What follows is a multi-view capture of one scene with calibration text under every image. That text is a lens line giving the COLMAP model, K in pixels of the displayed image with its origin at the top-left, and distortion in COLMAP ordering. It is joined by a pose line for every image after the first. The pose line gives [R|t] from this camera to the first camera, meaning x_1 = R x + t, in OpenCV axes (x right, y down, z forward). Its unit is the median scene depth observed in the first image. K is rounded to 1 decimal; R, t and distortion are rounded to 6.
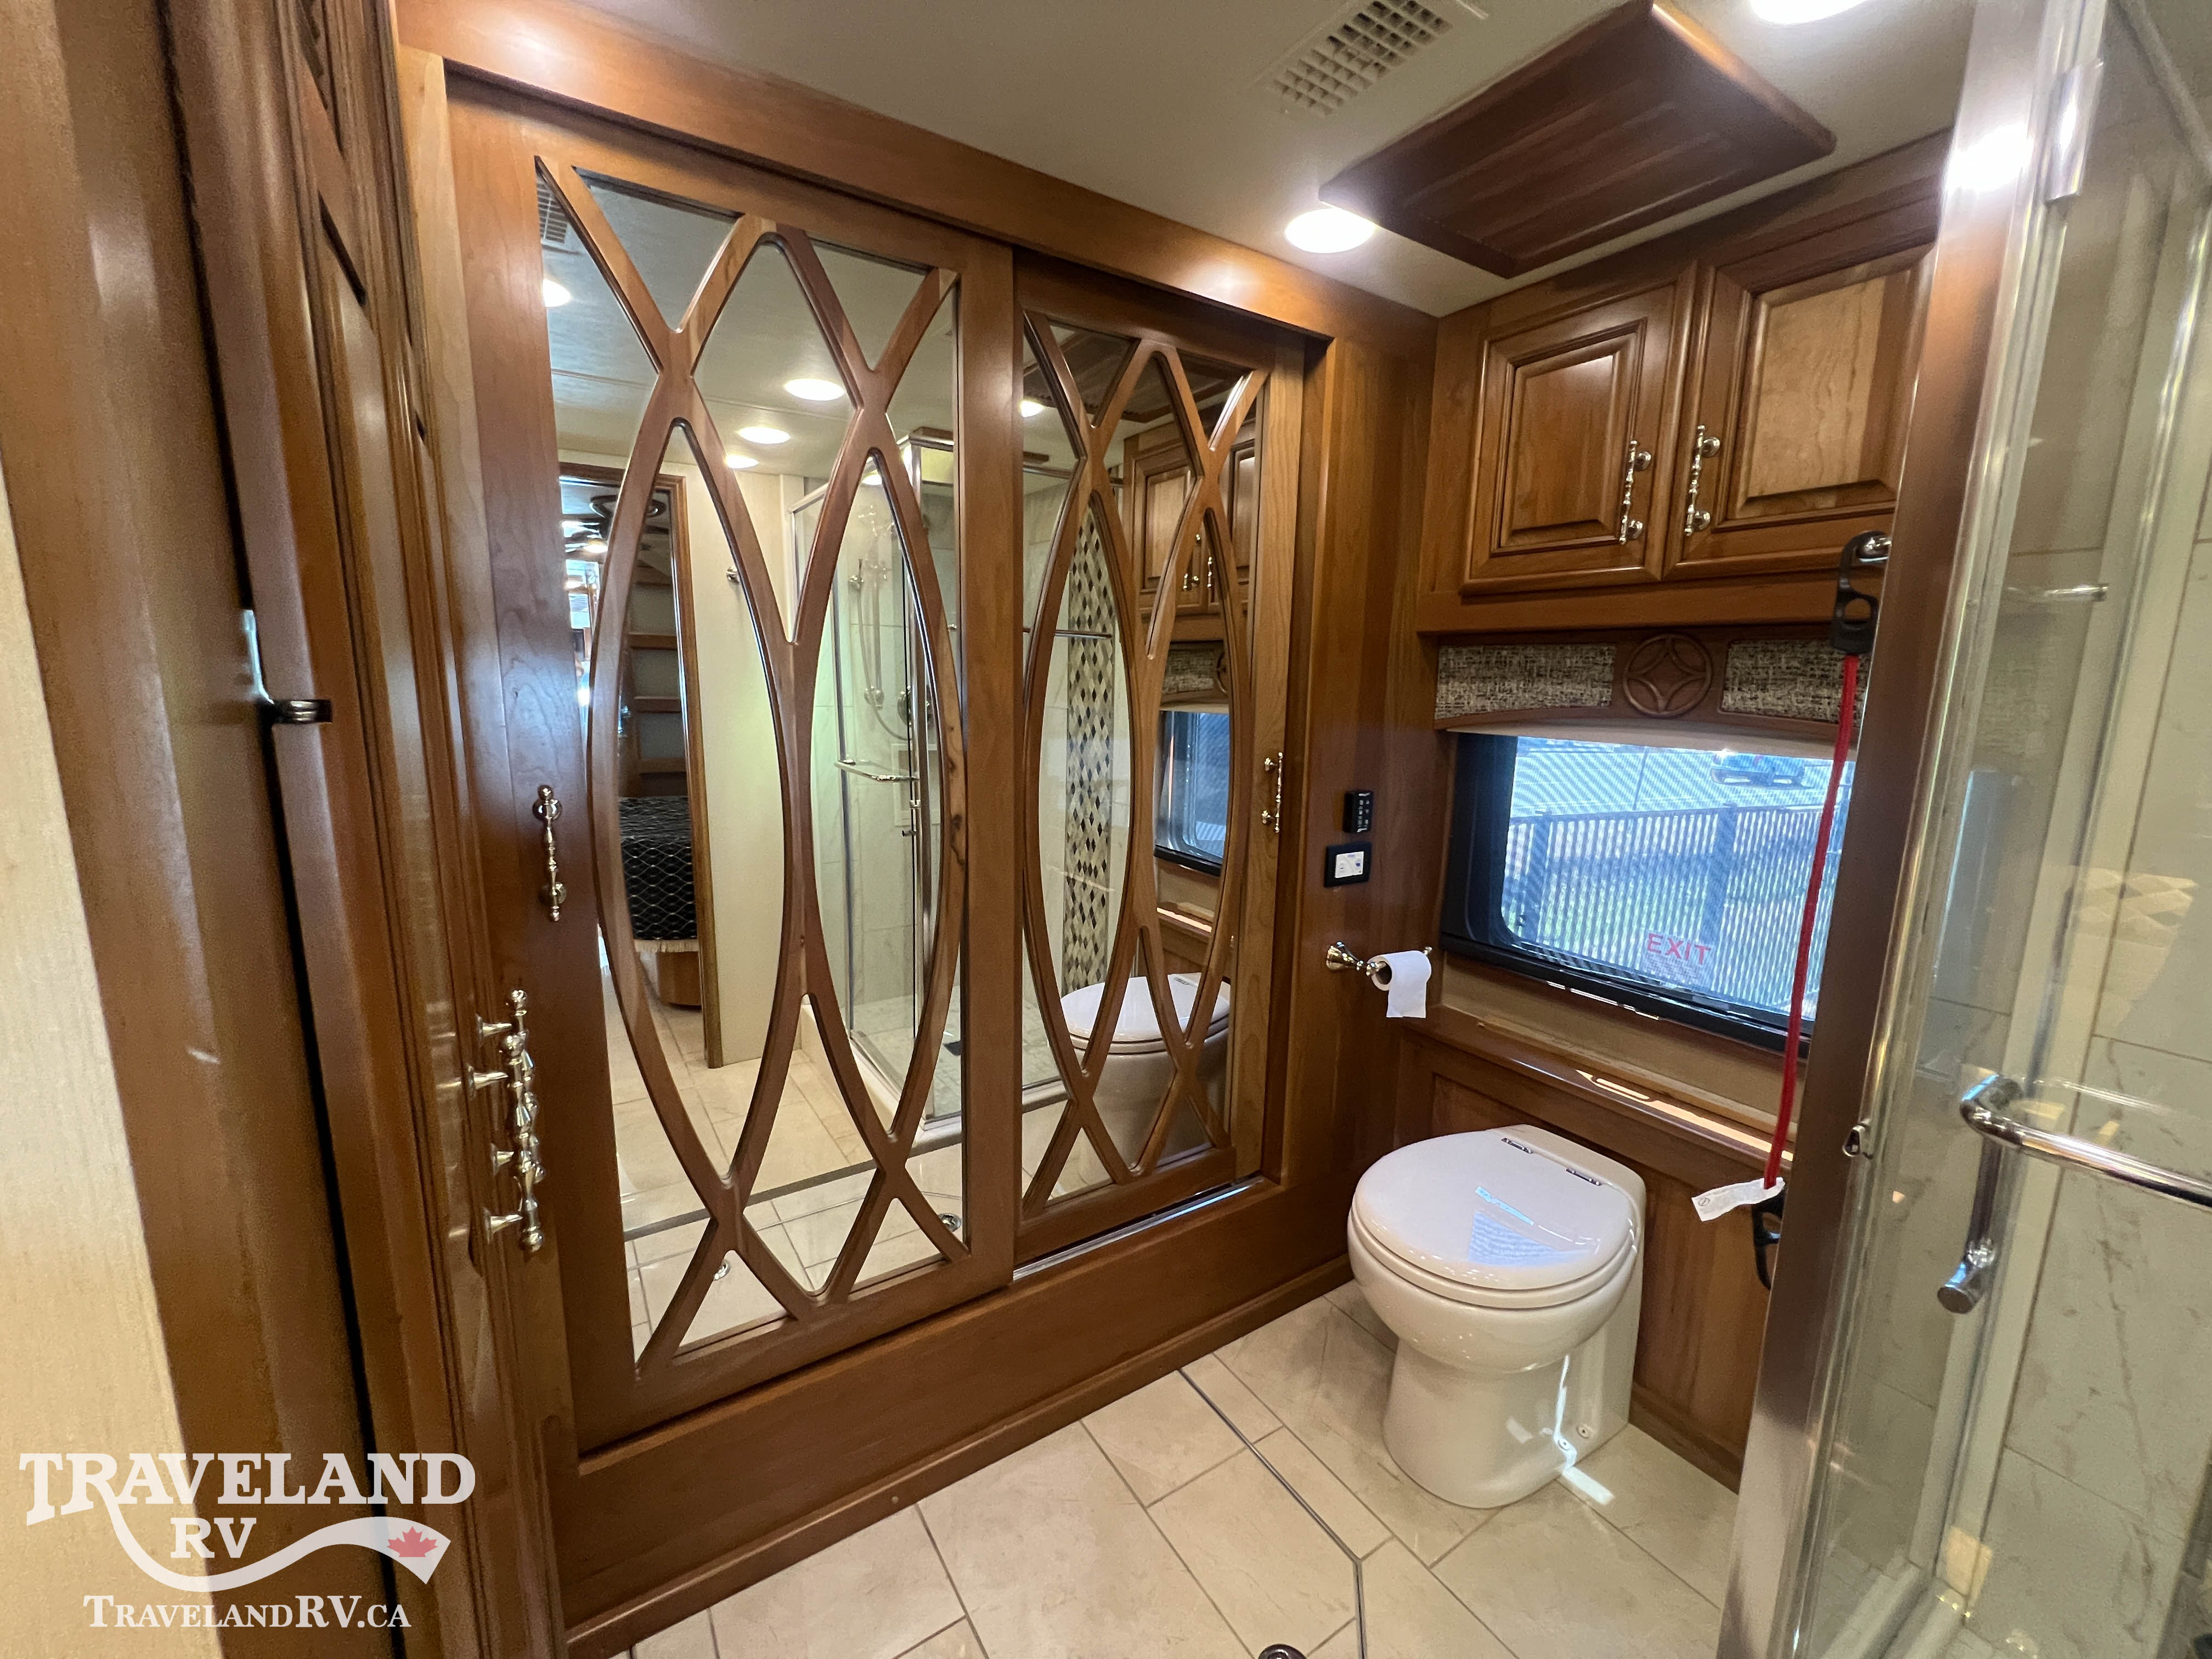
lens RADIAL K [[886.0, 0, 1104.5], [0, 886.0, 827.2], [0, 0, 1]] dist [-0.004179, 0.000861]
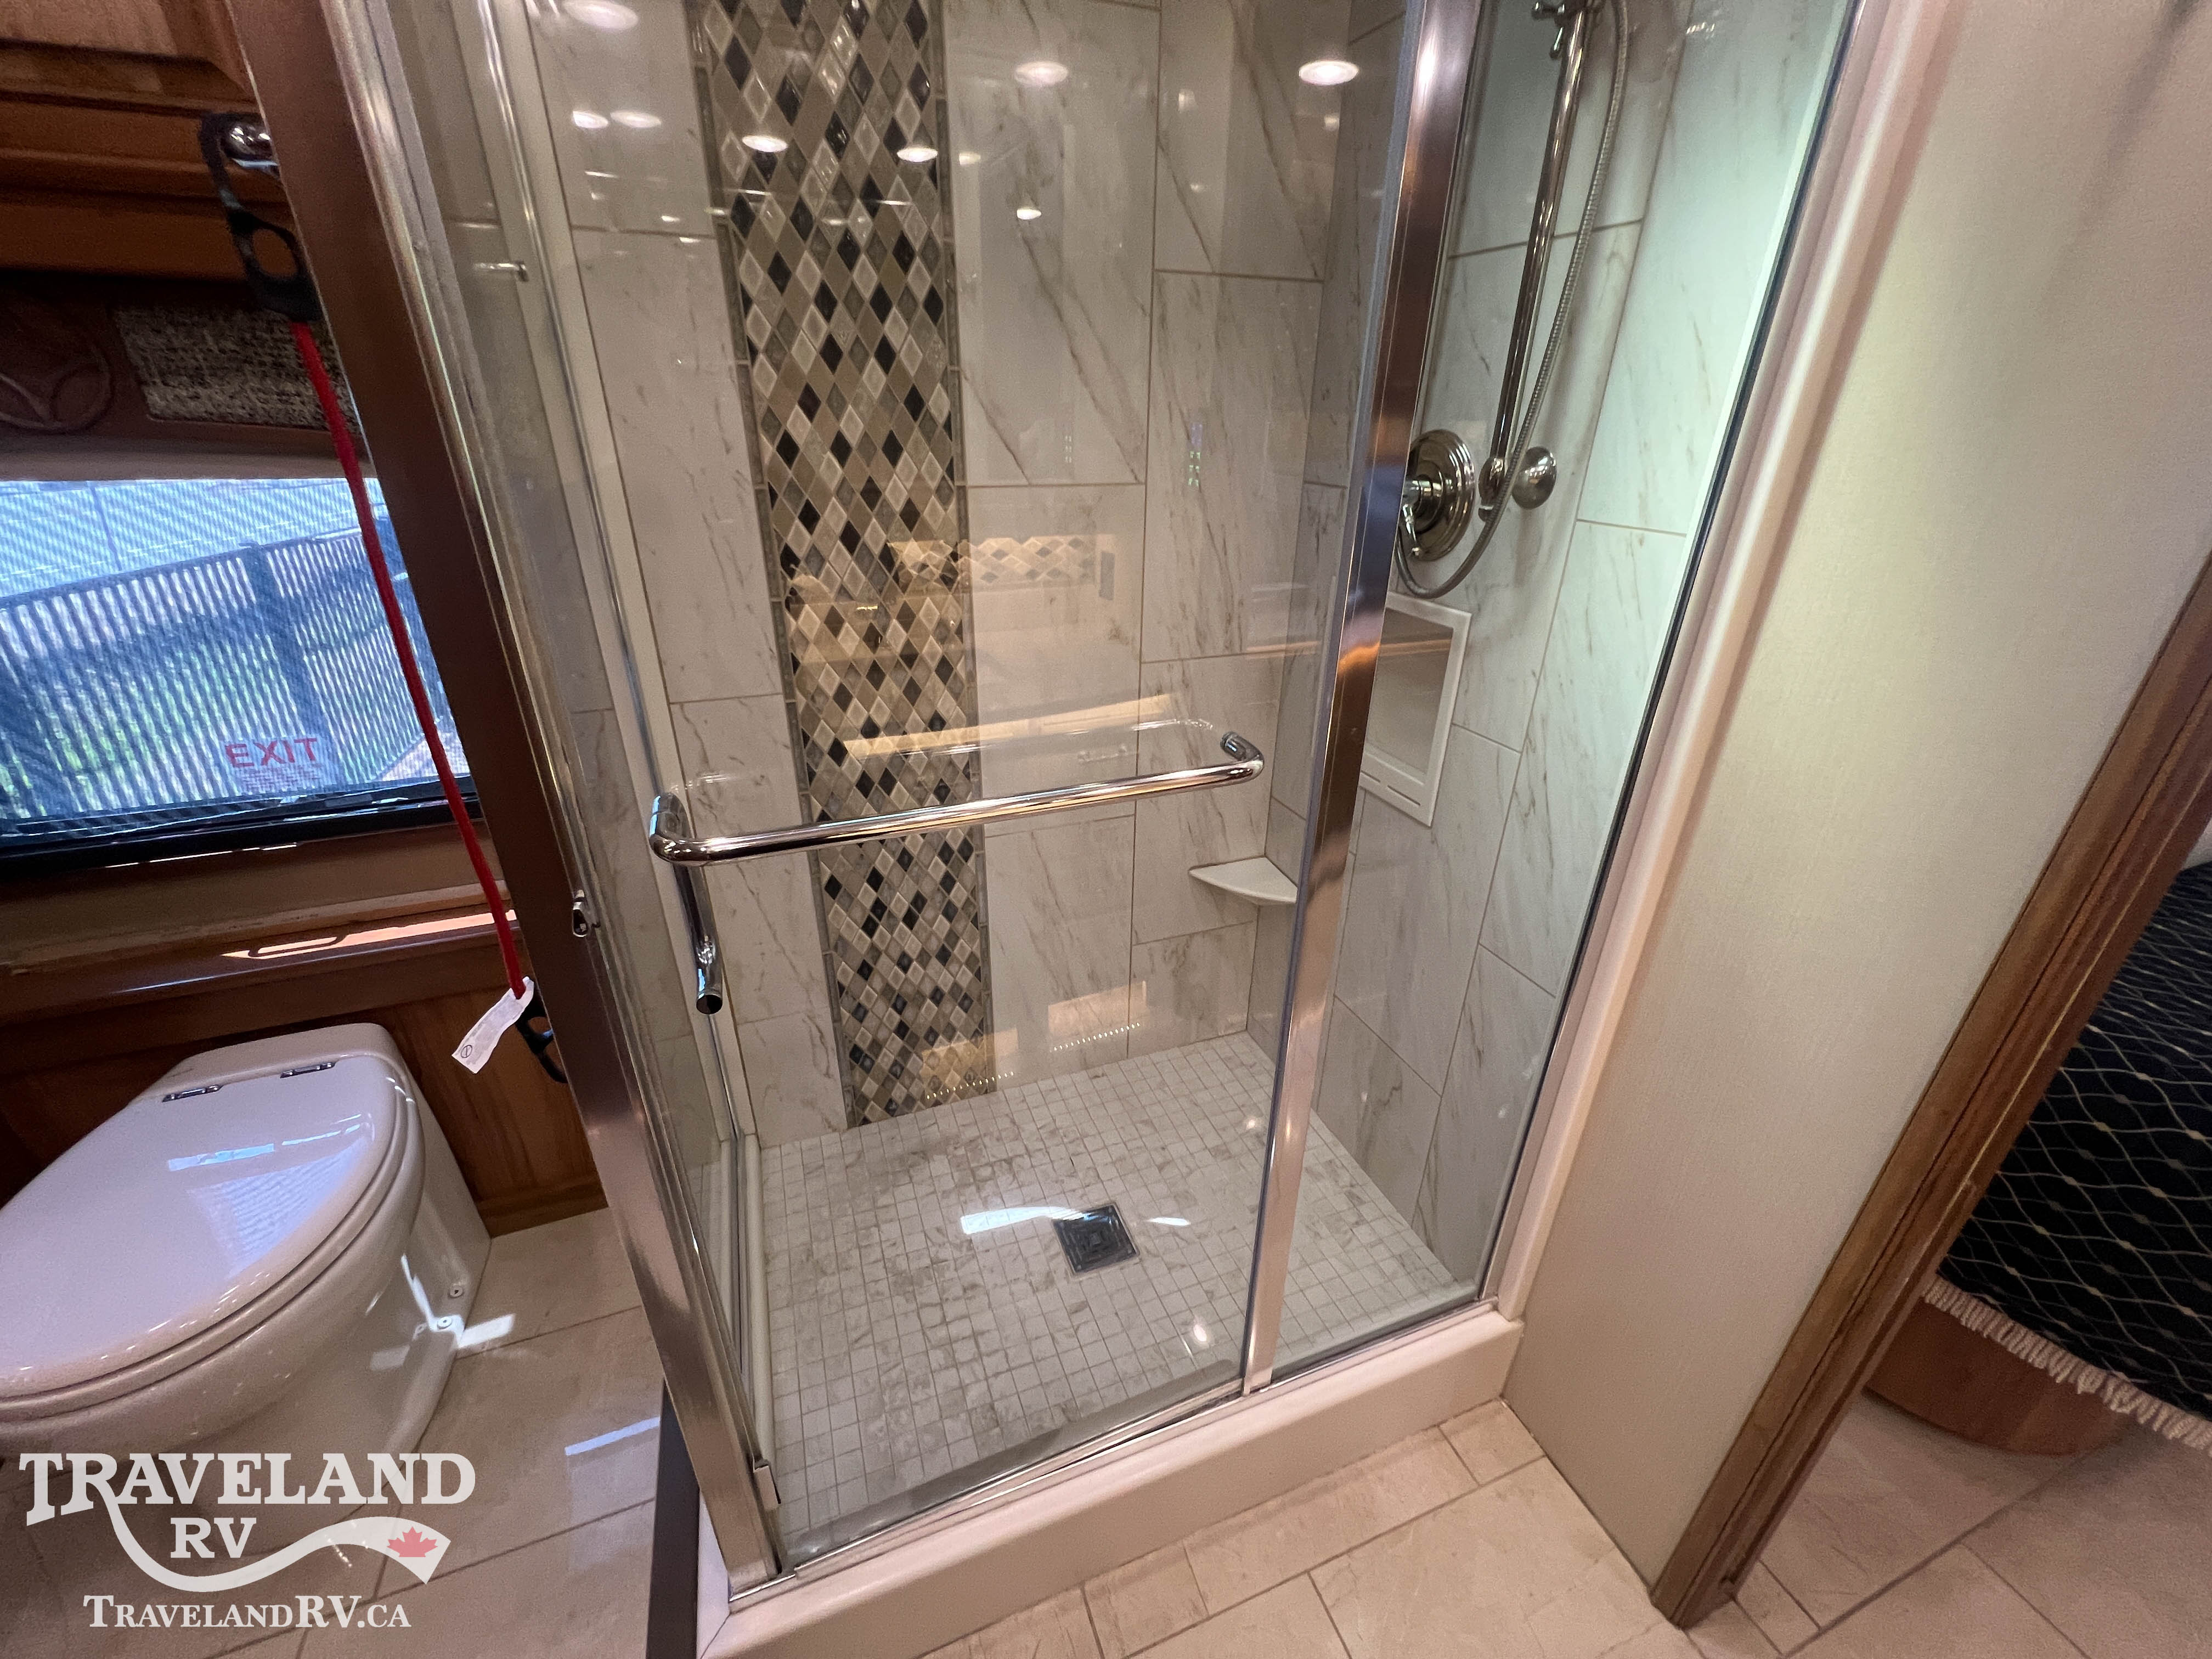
lens RADIAL K [[887.7, 0, 1104.0], [0, 887.7, 826.3], [0, 0, 1]] dist [-0.004830, 0.001998]
pose [[0.201798, -0.434208, 0.877919, 0.077984], [0.154657, 0.899240, 0.409204, -0.009399], [-0.967140, 0.053199, 0.248618, 0.096672]]
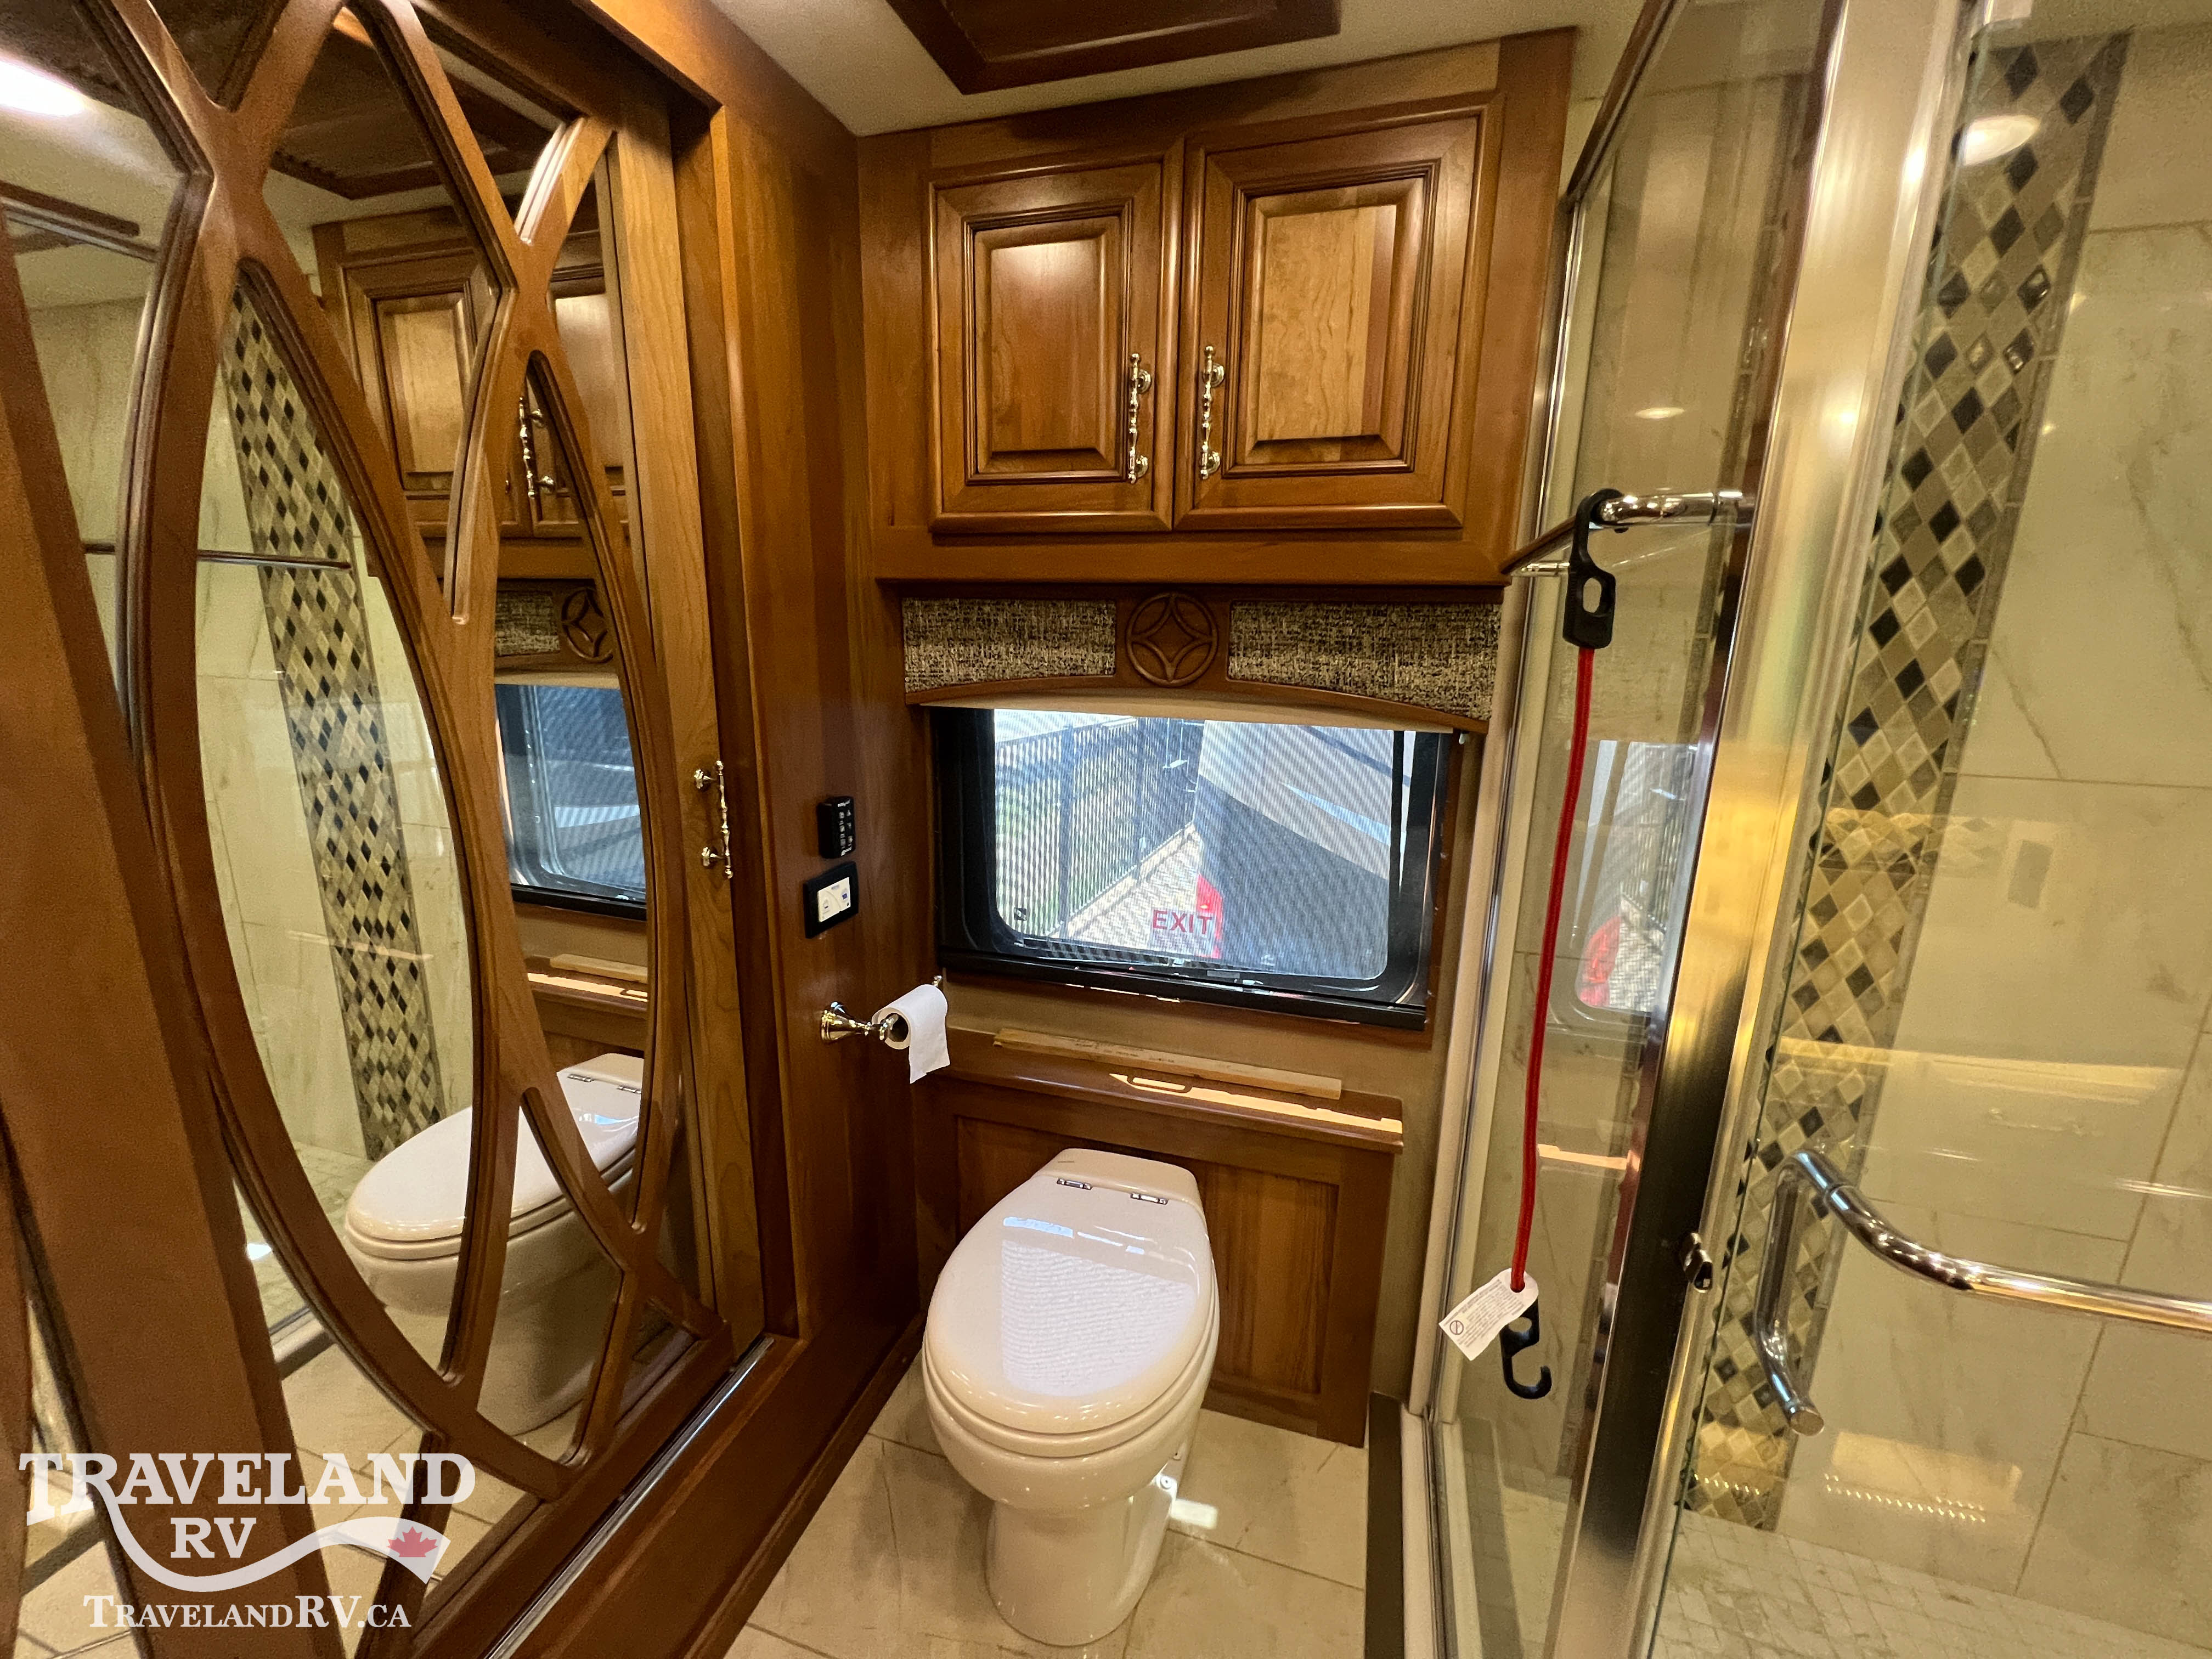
lens RADIAL K [[886.0, 0, 1104.5], [0, 886.0, 827.2], [0, 0, 1]] dist [-0.004179, 0.000861]
pose [[0.766408, -0.152072, 0.624094, -0.001678], [0.105303, 0.988173, 0.111472, -0.076294], [-0.633665, -0.019714, 0.773357, 0.293072]]
